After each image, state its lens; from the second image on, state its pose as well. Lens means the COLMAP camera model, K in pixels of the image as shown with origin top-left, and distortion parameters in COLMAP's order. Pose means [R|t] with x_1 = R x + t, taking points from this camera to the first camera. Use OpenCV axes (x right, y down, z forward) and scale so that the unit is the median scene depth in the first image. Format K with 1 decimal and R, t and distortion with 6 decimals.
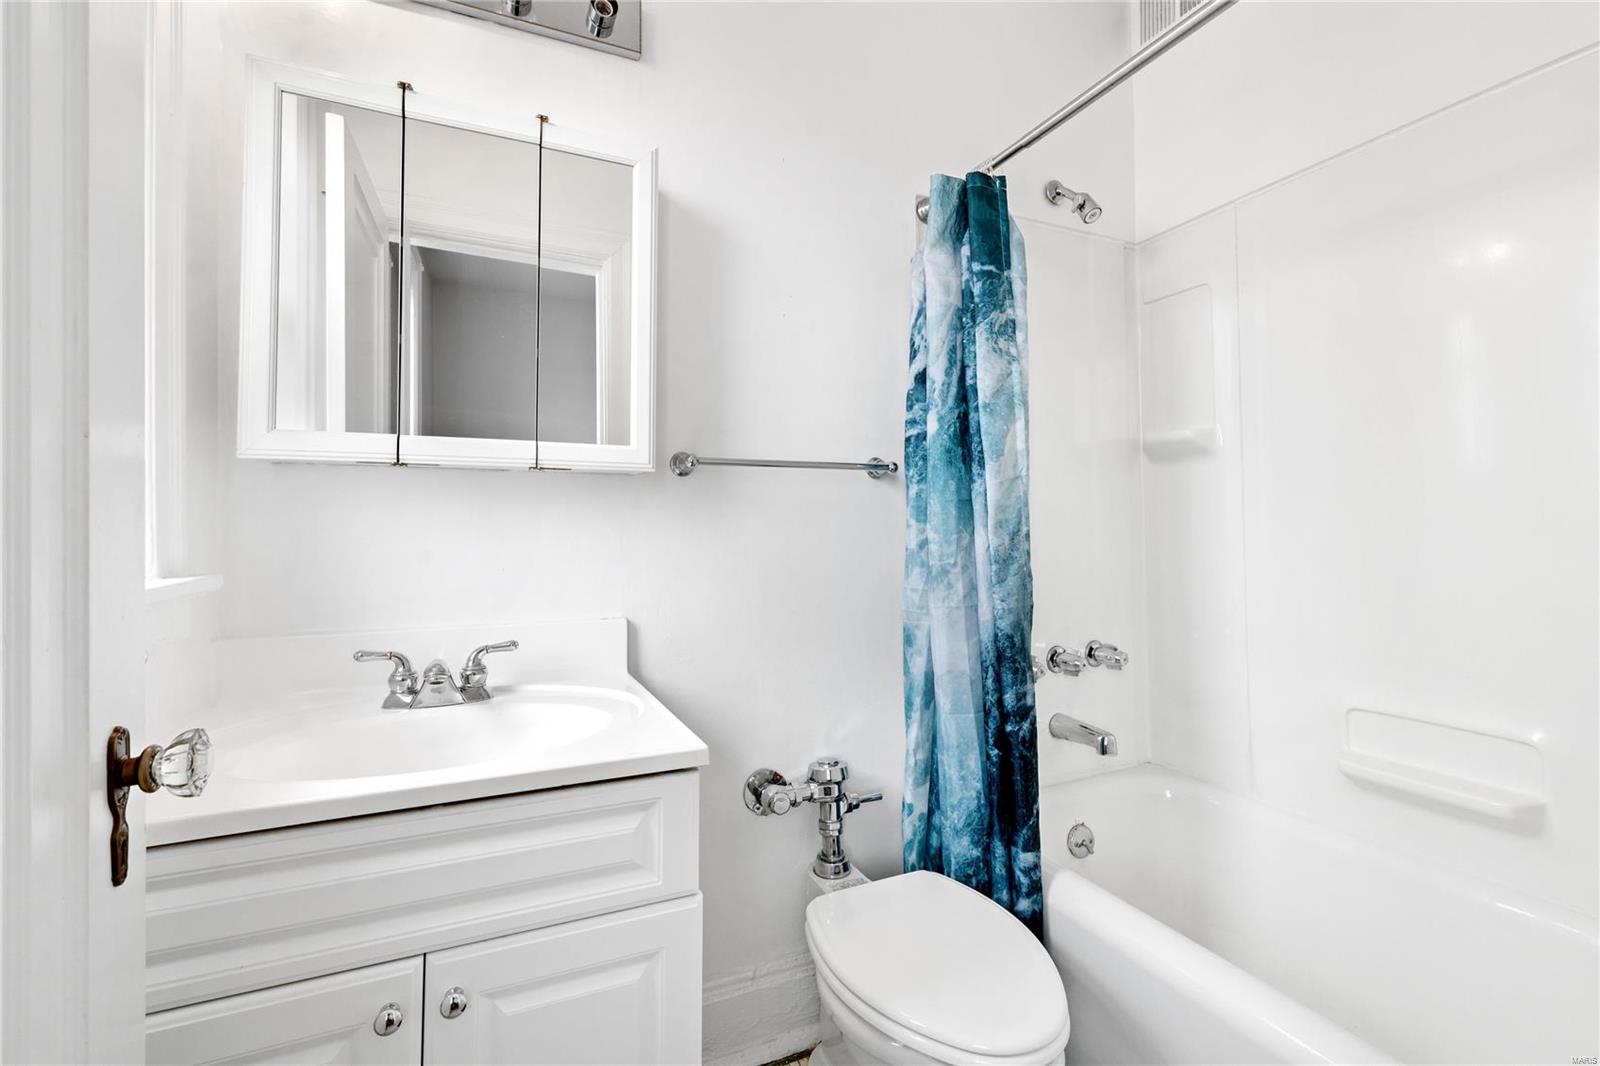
lens RADIAL K [[712.7, 0, 811.3], [0, 712.7, 543.6], [0, 0, 1]] dist [0.000625, 0.000081]
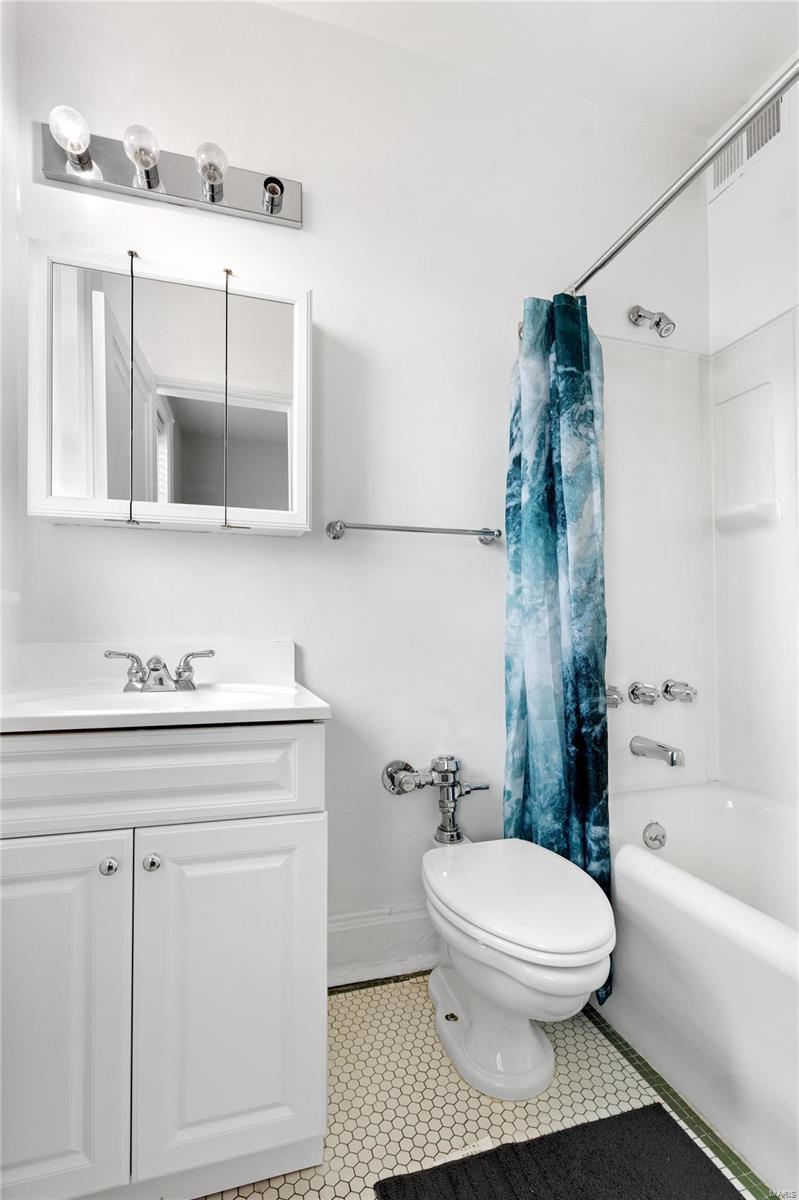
lens RADIAL K [[548.5, 0, 396.6], [0, 548.5, 653.6], [0, 0, 1]] dist [-0.002989, 0.000006]
pose [[0.990482, 0.003211, -0.137606, 0.076572], [-0.000124, 0.999748, 0.022440, 0.096615], [0.137643, -0.022209, 0.990233, -0.019869]]
